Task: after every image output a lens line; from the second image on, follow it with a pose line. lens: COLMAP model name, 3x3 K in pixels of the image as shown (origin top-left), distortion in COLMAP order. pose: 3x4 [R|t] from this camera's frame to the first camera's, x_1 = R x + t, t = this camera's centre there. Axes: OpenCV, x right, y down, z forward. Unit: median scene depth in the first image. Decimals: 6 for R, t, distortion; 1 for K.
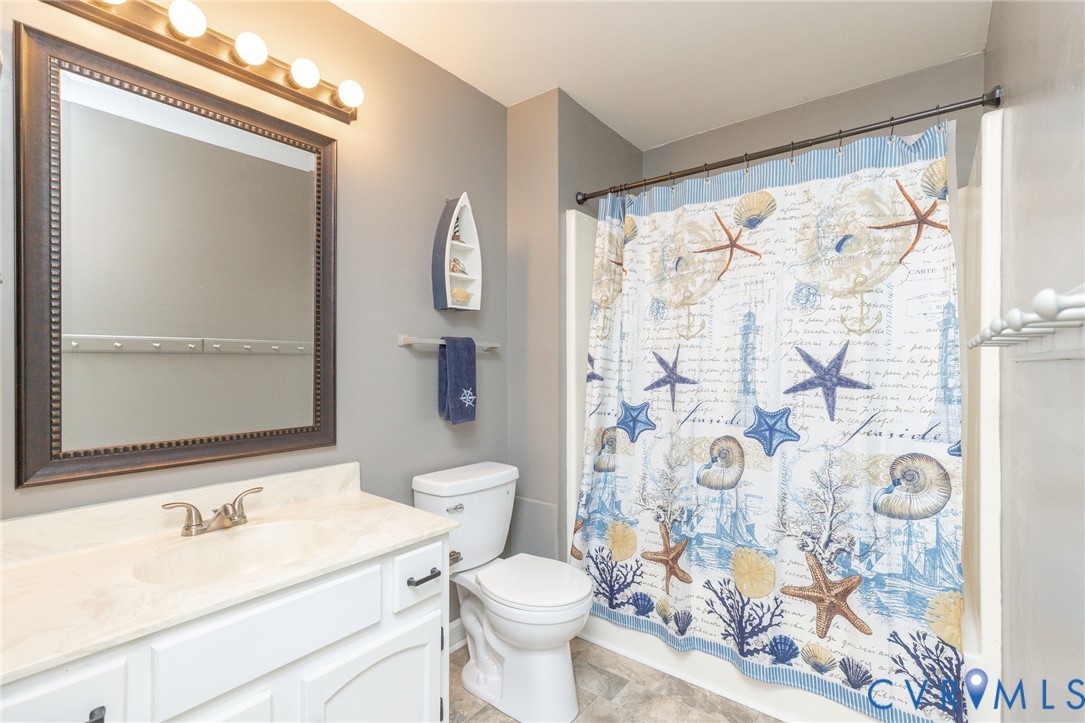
lens RADIAL K [[488.5, 0, 541.8], [0, 488.5, 367.6], [0, 0, 1]] dist [0.001134, 0.000151]
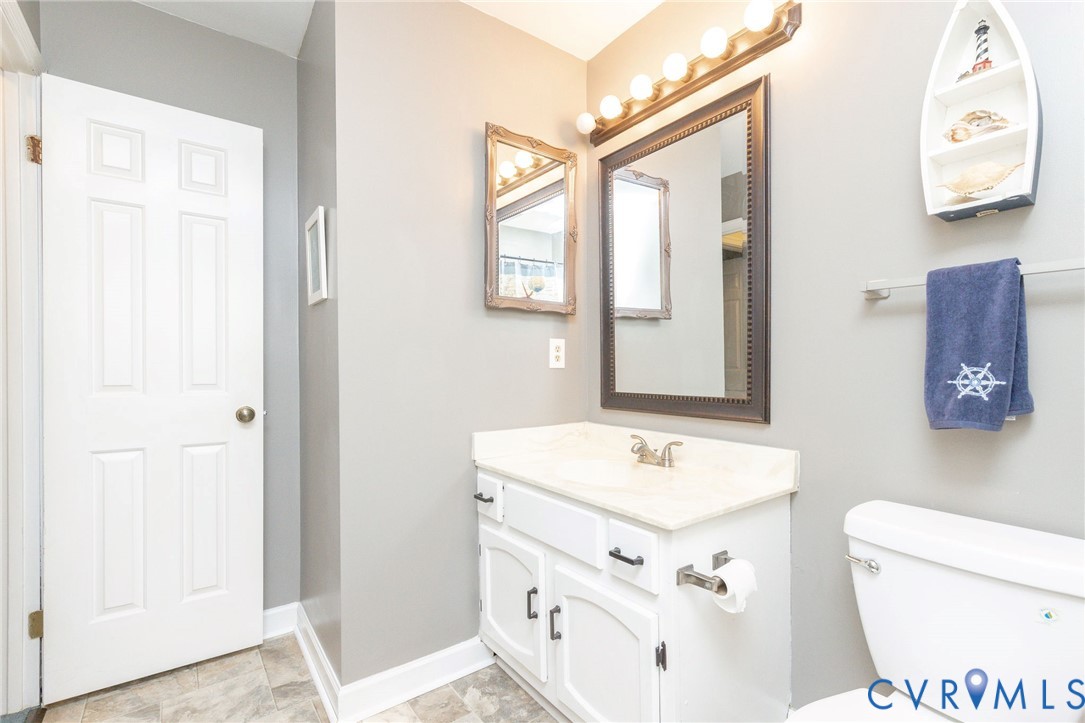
lens RADIAL K [[488.5, 0, 541.8], [0, 488.5, 367.6], [0, 0, 1]] dist [0.001134, 0.000151]
pose [[-0.252332, 0.012825, -0.967556, 0.570649], [-0.002600, 0.999900, 0.013931, 0.047440], [0.967637, 0.006031, -0.252273, 0.894767]]
